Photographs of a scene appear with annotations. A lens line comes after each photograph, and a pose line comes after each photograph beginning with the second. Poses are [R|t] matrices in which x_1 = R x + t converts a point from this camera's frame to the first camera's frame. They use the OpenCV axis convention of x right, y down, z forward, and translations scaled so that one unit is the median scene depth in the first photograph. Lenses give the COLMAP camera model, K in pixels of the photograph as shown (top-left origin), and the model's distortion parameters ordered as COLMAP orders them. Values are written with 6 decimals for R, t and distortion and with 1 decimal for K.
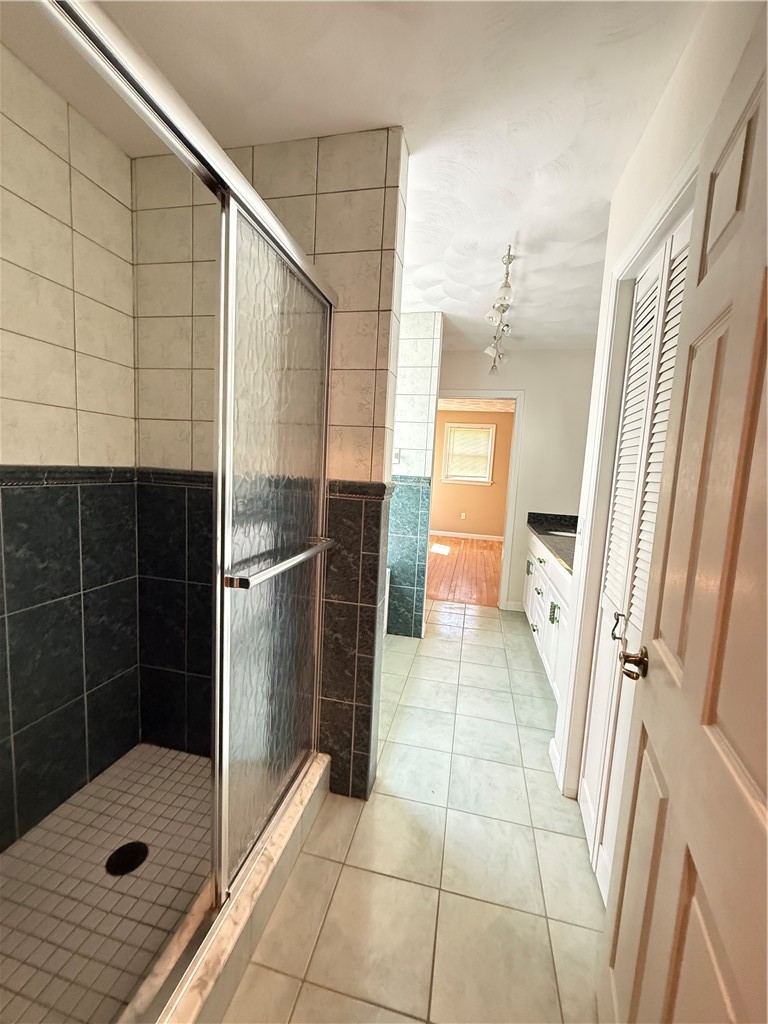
lens RADIAL K [[408.1, 0, 384.0], [0, 408.1, 512.0], [0, 0, 1]] dist [0.000244, 0.000479]
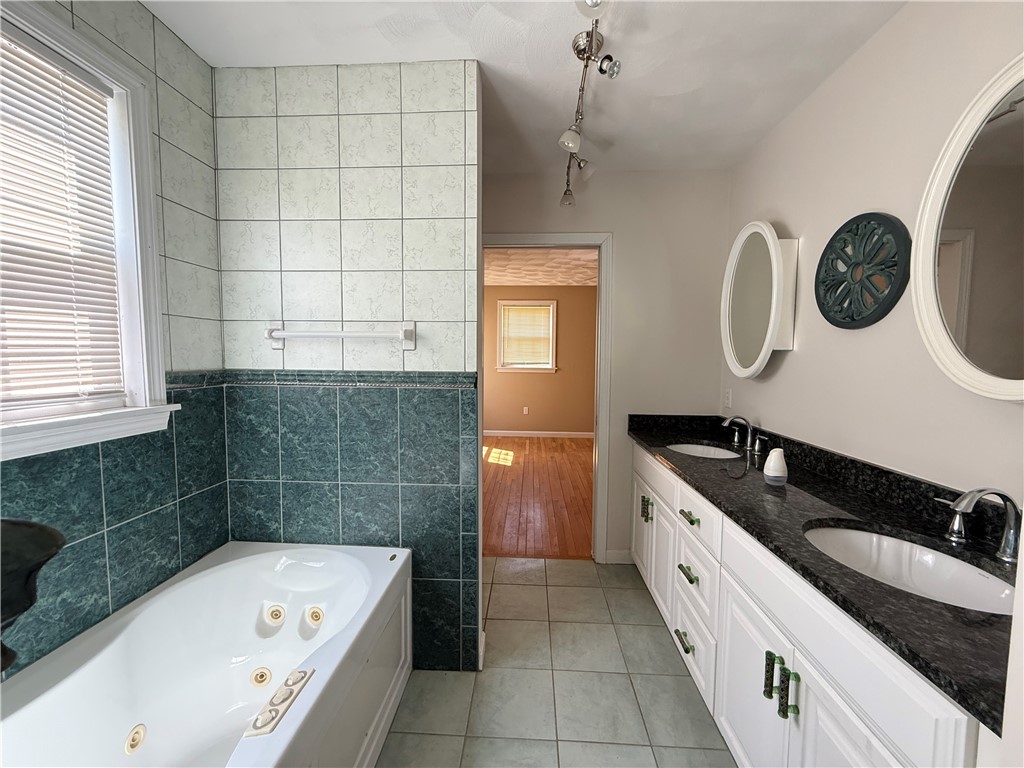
lens RADIAL K [[408.1, 0, 512.0], [0, 408.1, 384.0], [0, 0, 1]] dist [0.000244, 0.000479]
pose [[0.983372, -0.057827, 0.172148, 0.060959], [0.064254, 0.997421, -0.031993, -0.045537], [-0.169854, 0.042522, 0.984551, 0.421820]]
